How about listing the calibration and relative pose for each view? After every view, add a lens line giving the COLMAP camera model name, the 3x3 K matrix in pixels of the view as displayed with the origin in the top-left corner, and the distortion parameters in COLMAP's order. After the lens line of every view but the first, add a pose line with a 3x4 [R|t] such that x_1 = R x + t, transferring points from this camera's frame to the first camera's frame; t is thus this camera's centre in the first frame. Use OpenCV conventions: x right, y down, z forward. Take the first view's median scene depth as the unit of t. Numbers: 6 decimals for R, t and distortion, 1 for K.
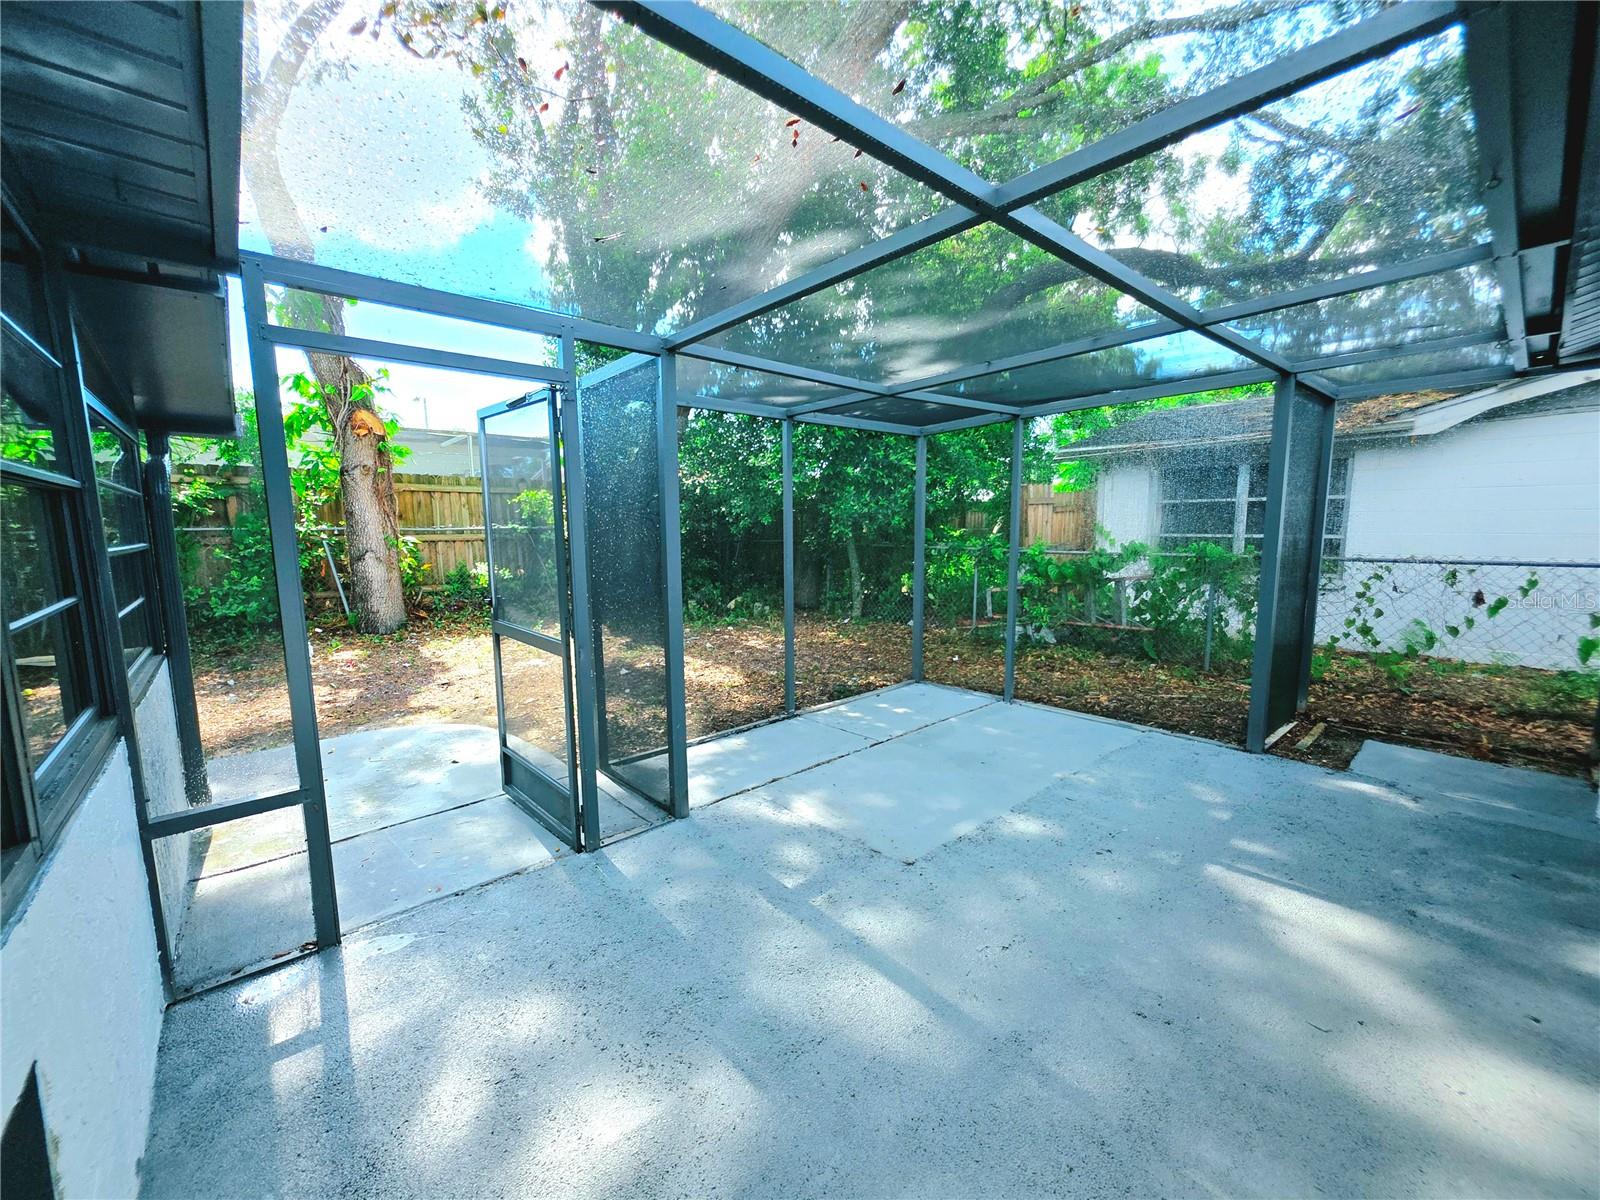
lens RADIAL K [[637.7, 0, 803.2], [0, 637.7, 603.1], [0, 0, 1]] dist [-0.001568, 0.000034]
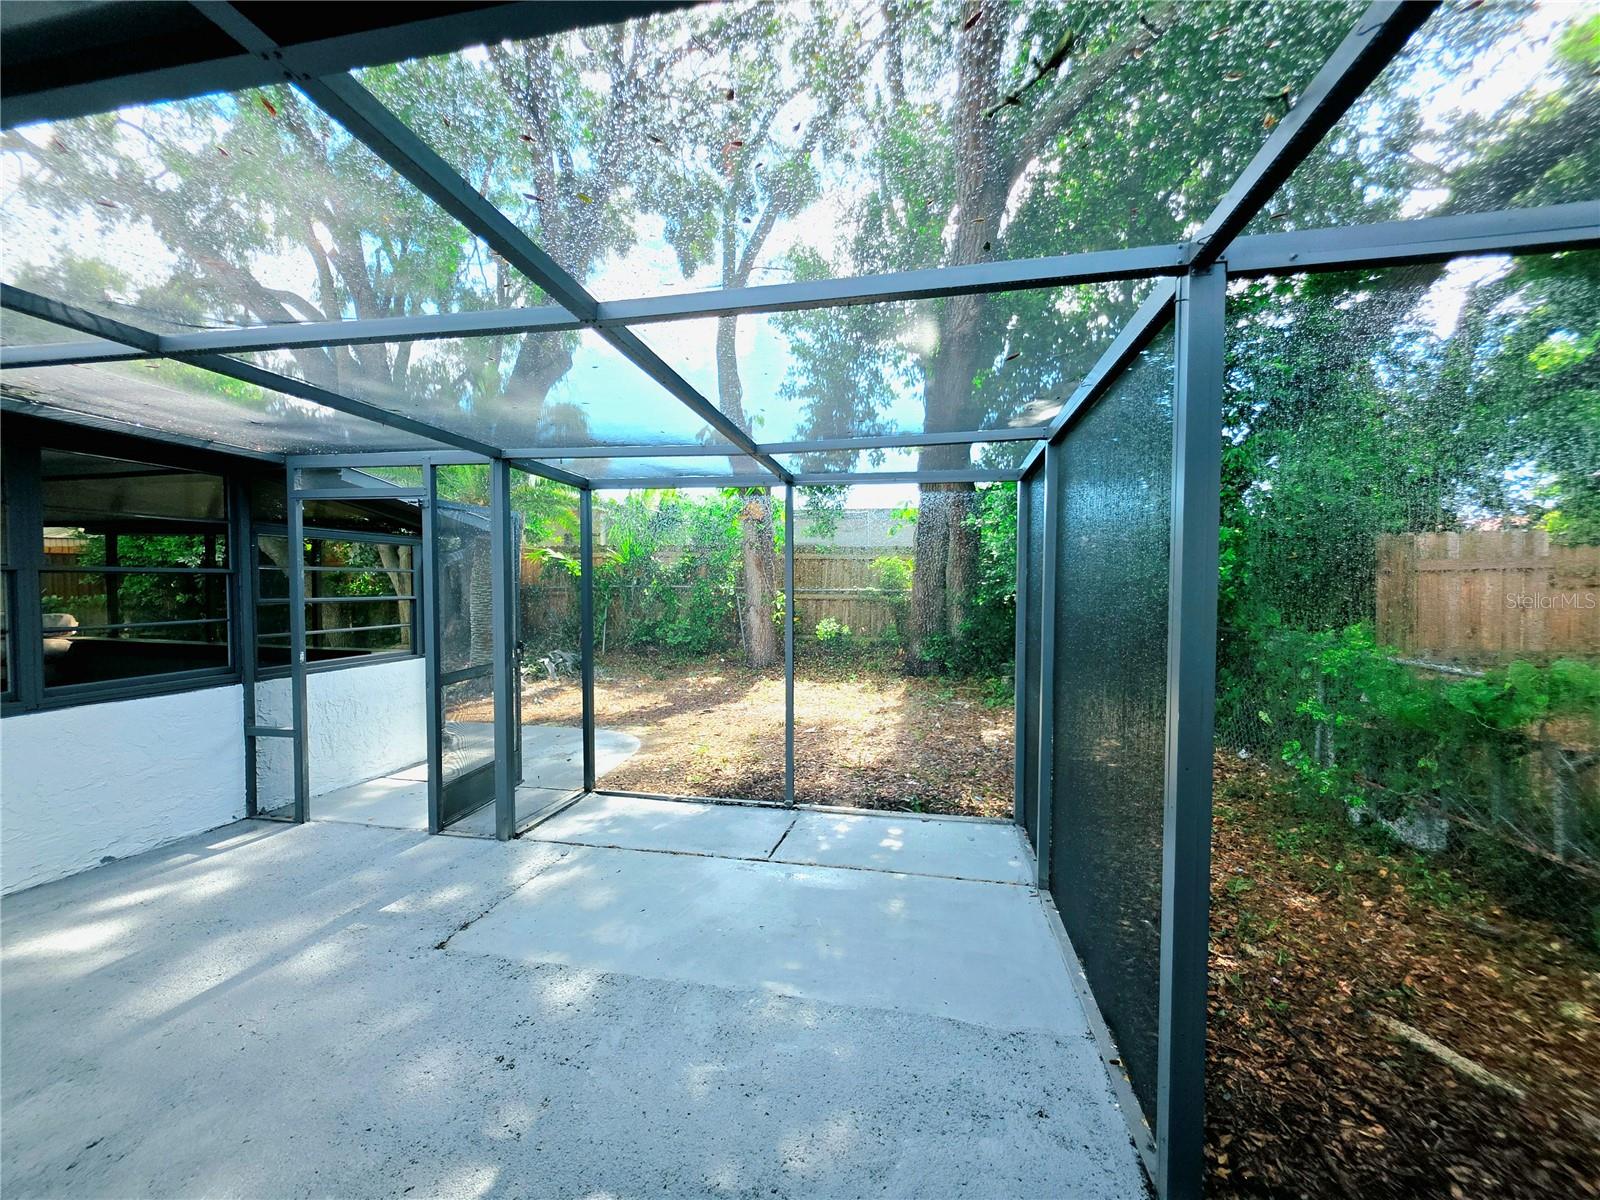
lens RADIAL K [[637.7, 0, 803.2], [0, 637.7, 603.1], [0, 0, 1]] dist [-0.001568, 0.000034]
pose [[0.603923, 0.037925, -0.796140, 0.764743], [-0.107155, 0.993663, -0.033949, -0.089825], [0.789807, 0.105813, 0.604159, 0.471570]]
